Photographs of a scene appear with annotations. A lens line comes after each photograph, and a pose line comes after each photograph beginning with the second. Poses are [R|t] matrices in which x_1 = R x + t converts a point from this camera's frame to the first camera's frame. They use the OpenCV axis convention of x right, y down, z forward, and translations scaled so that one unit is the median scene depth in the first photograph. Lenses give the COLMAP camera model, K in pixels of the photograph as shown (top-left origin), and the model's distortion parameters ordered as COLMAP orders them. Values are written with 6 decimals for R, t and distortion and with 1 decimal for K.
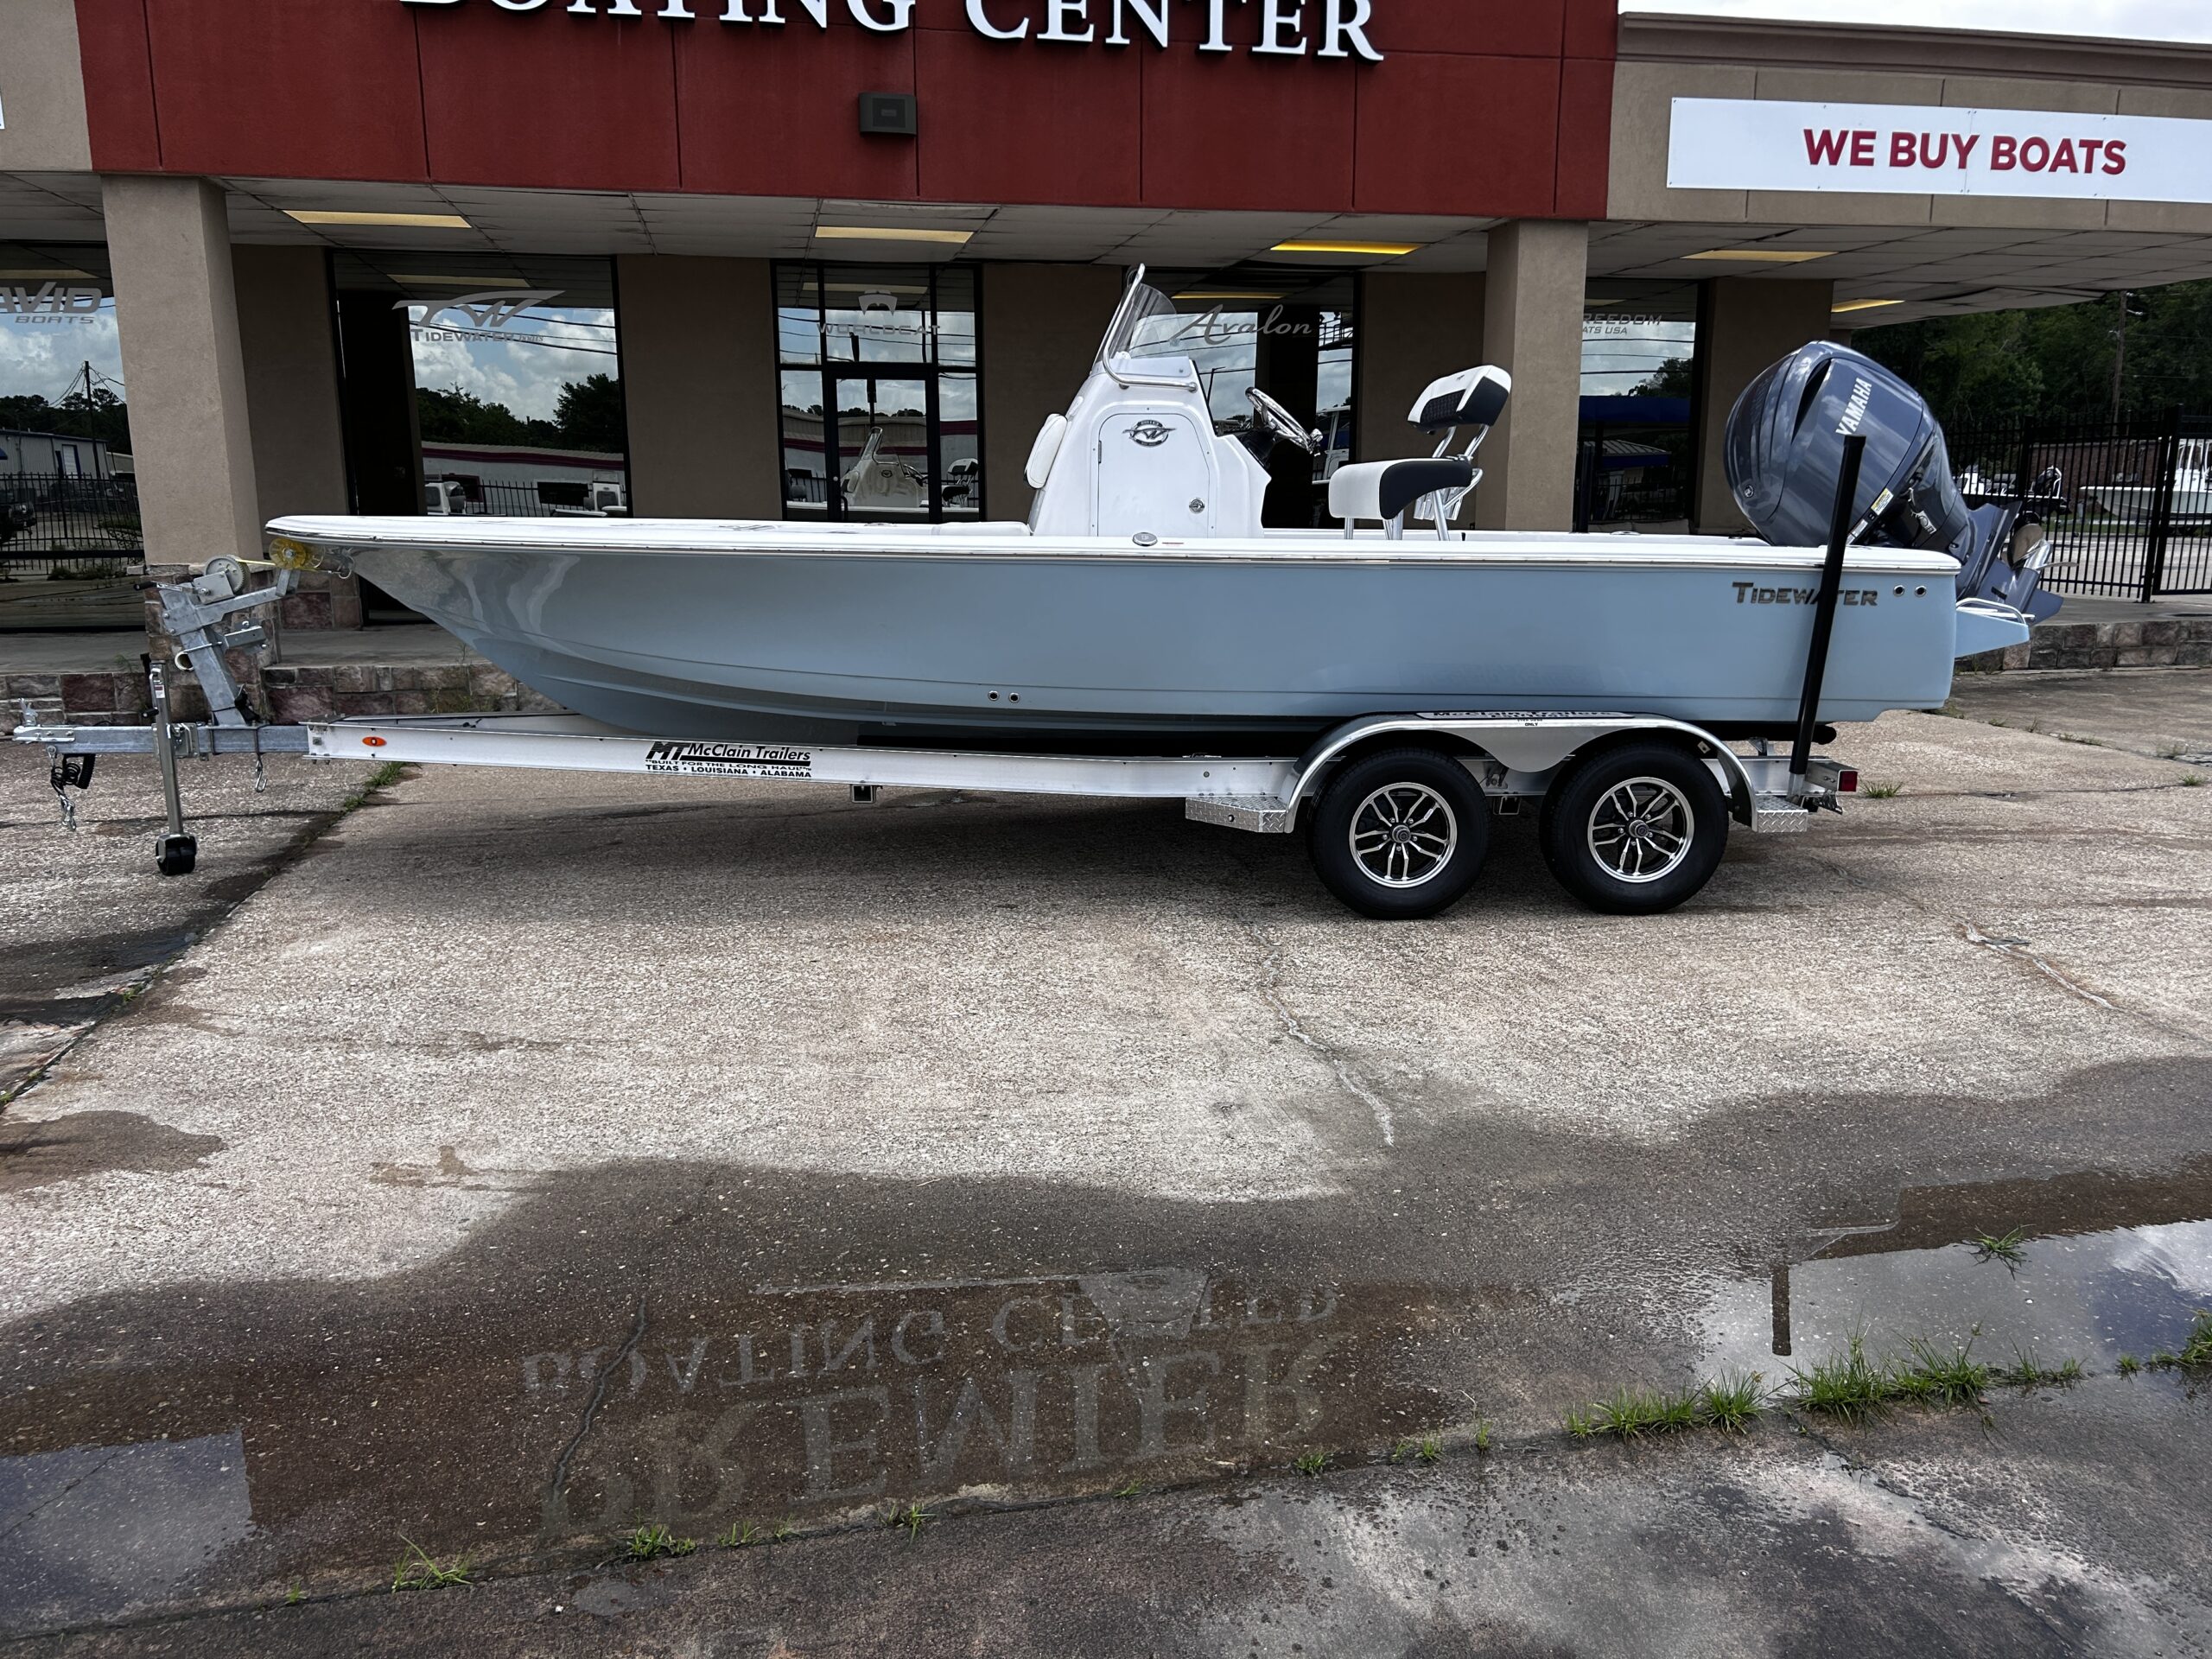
lens RADIAL K [[1655.6, 0, 1109.3], [0, 1655.6, 826.0], [0, 0, 1]] dist [0.050835, -0.058074]
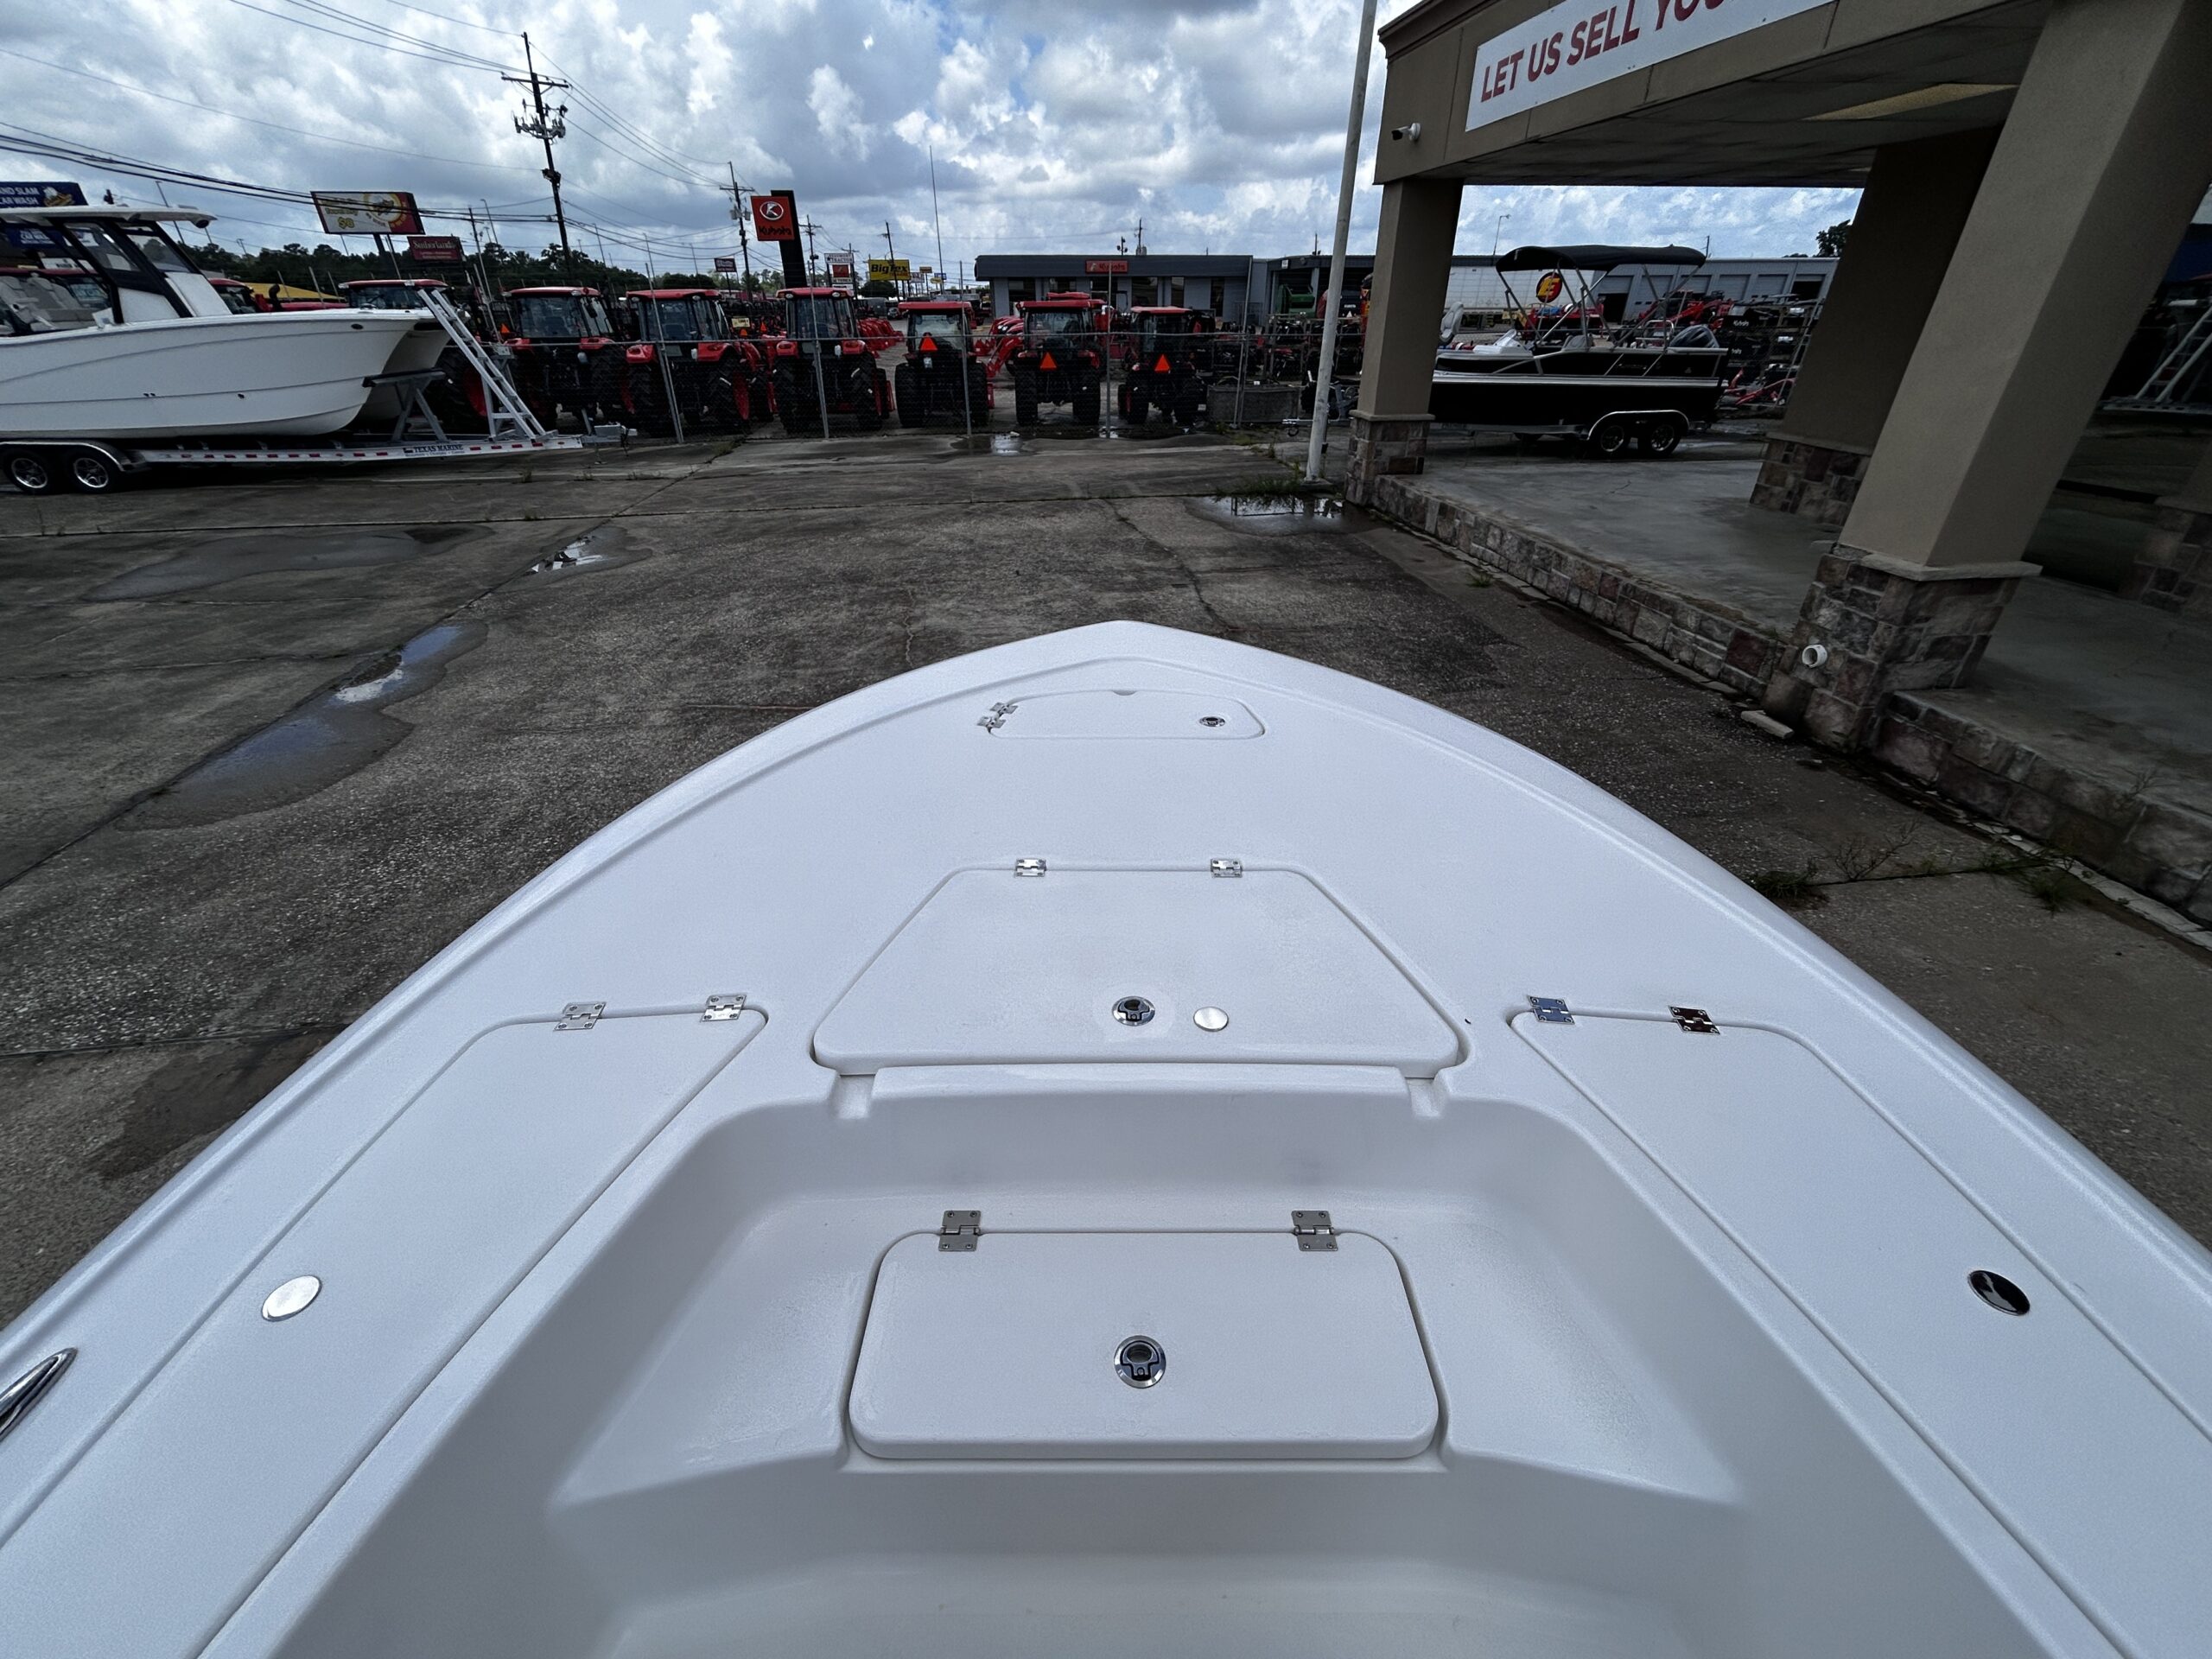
lens RADIAL K [[896.3, 0, 1101.7], [0, 896.3, 833.5], [0, 0, 1]] dist [0.000968, 0.000085]
pose [[-0.078525, 0.512522, -0.855076, -0.087123], [-0.189742, 0.834362, 0.517531, -0.325905], [0.978689, 0.202883, 0.031729, 1.027594]]
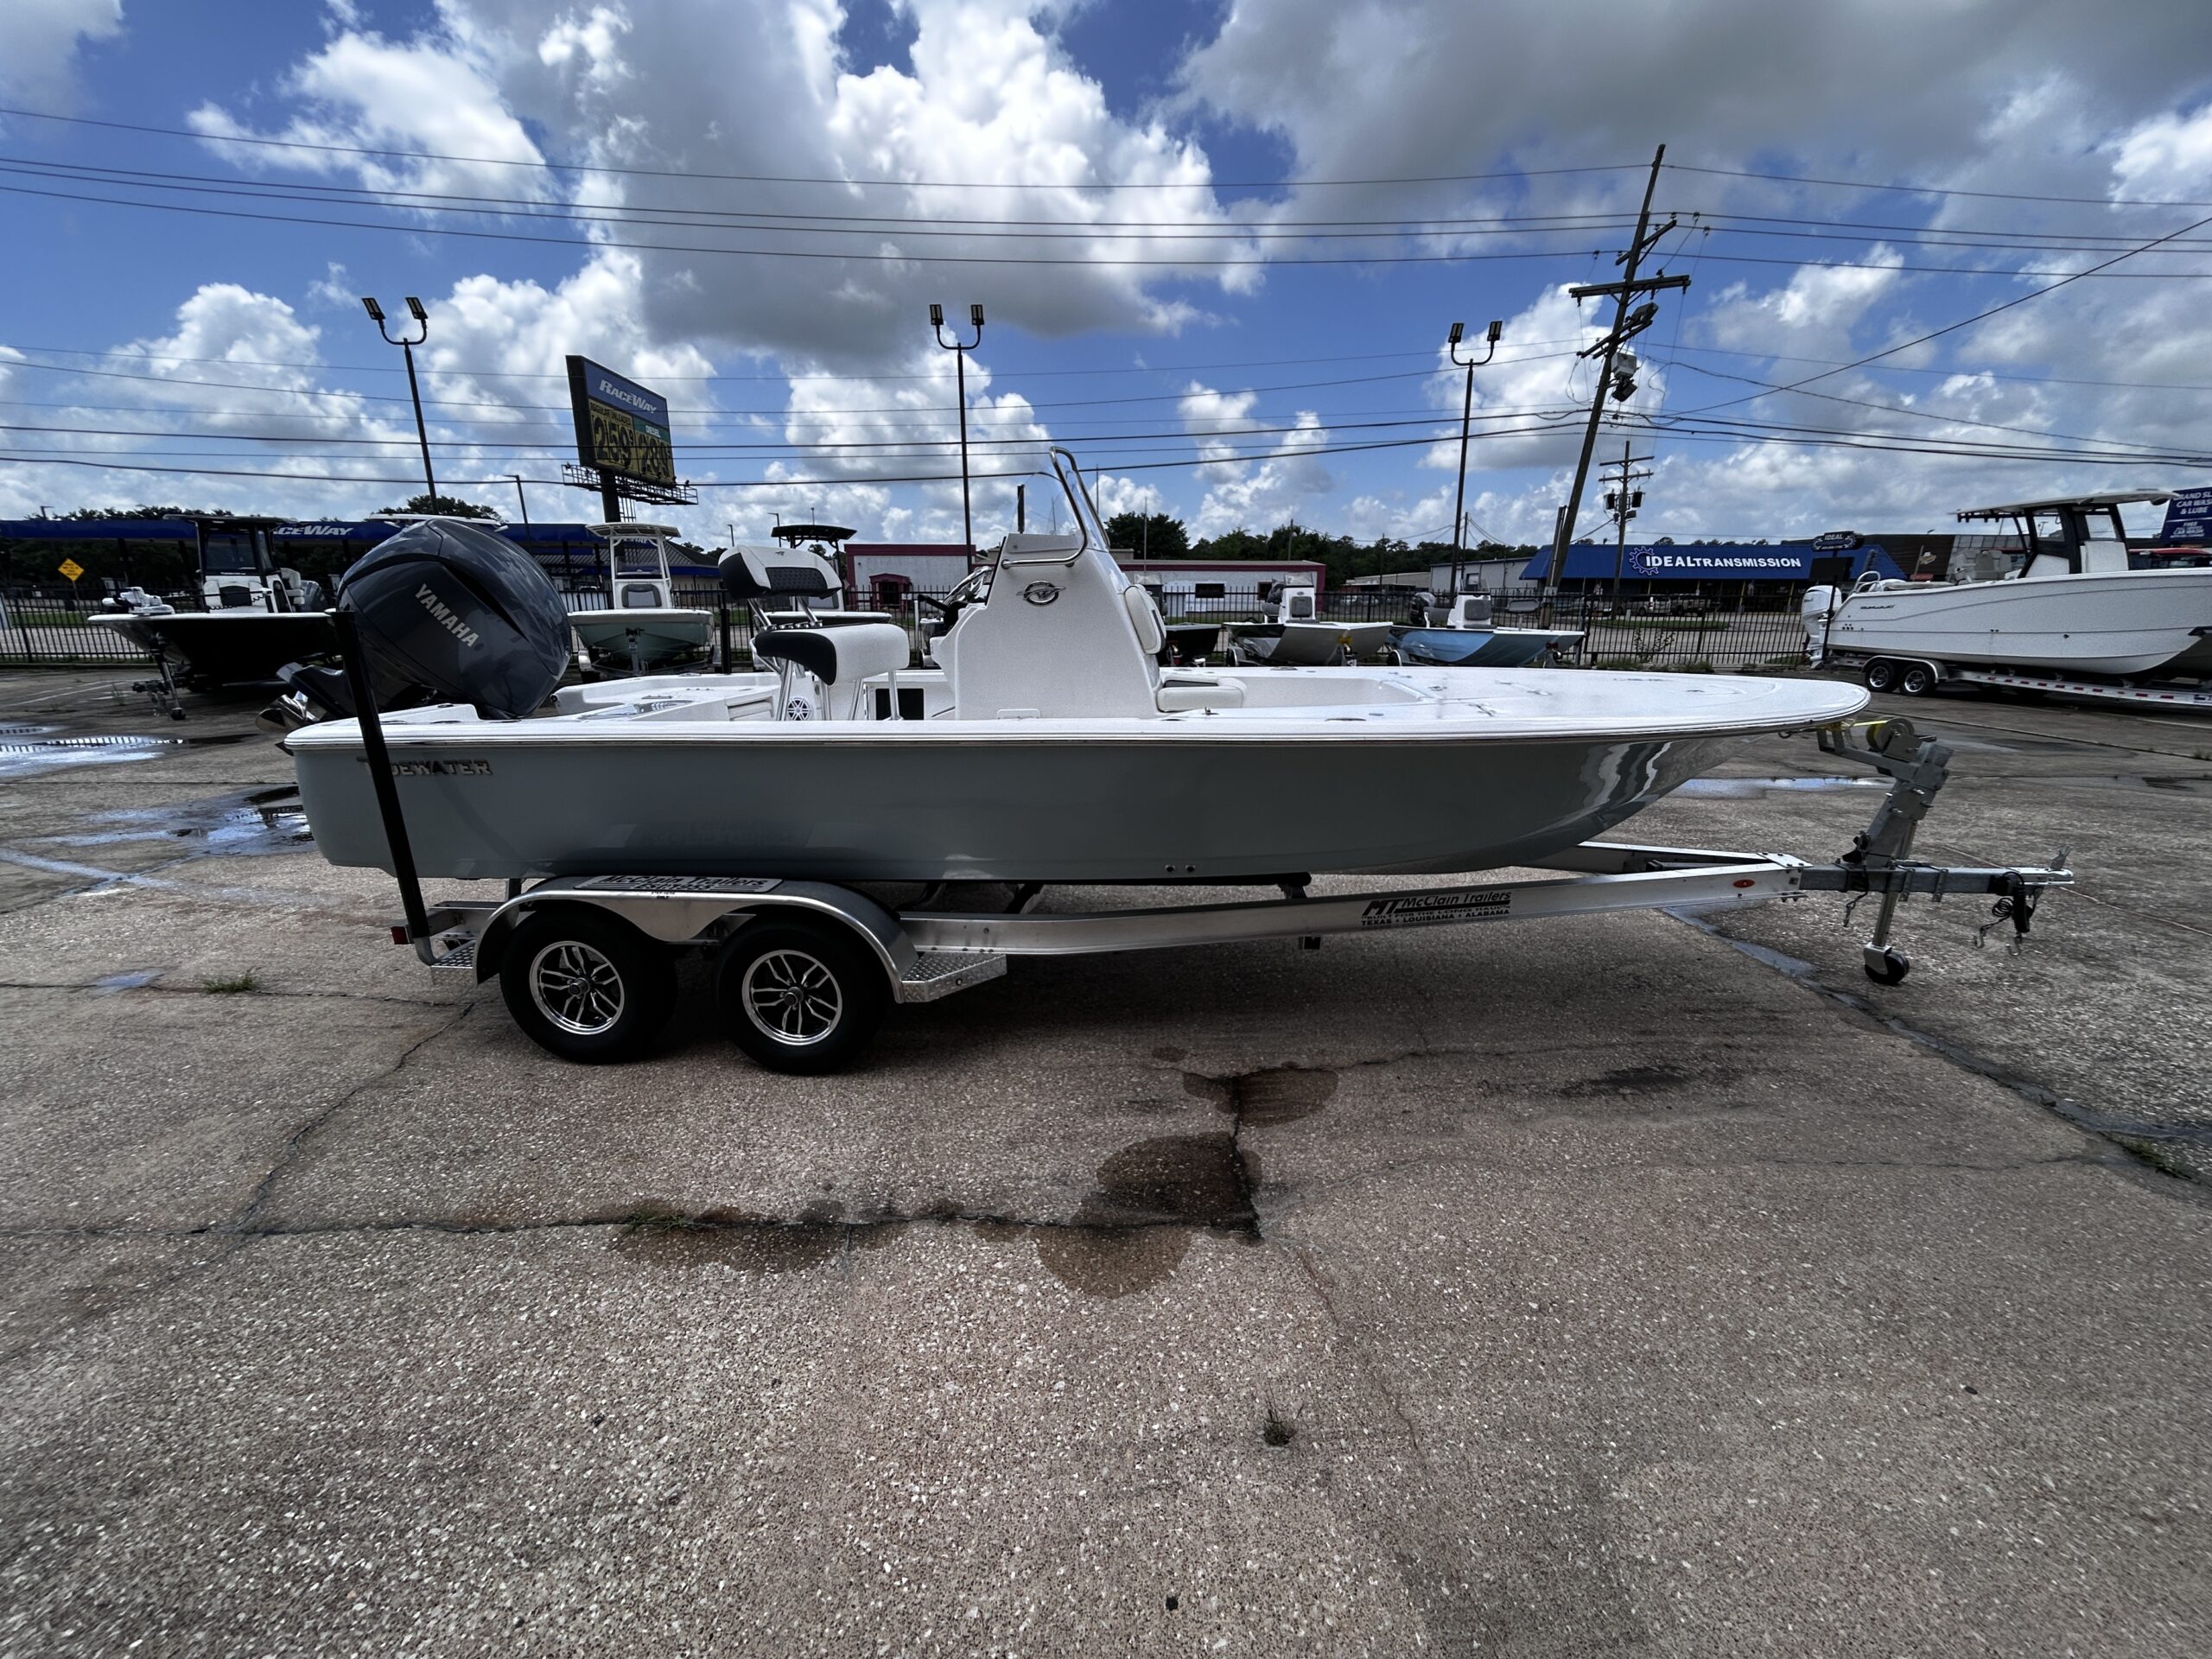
lens RADIAL K [[896.3, 0, 1104.6], [0, 896.3, 831.5], [0, 0, 1]] dist [0.000968, 0.000085]
pose [[-0.985383, -0.041673, 0.165179, -0.123350], [0.035191, 0.898911, 0.436715, -0.381145], [-0.166680, 0.436144, -0.884305, 1.688328]]
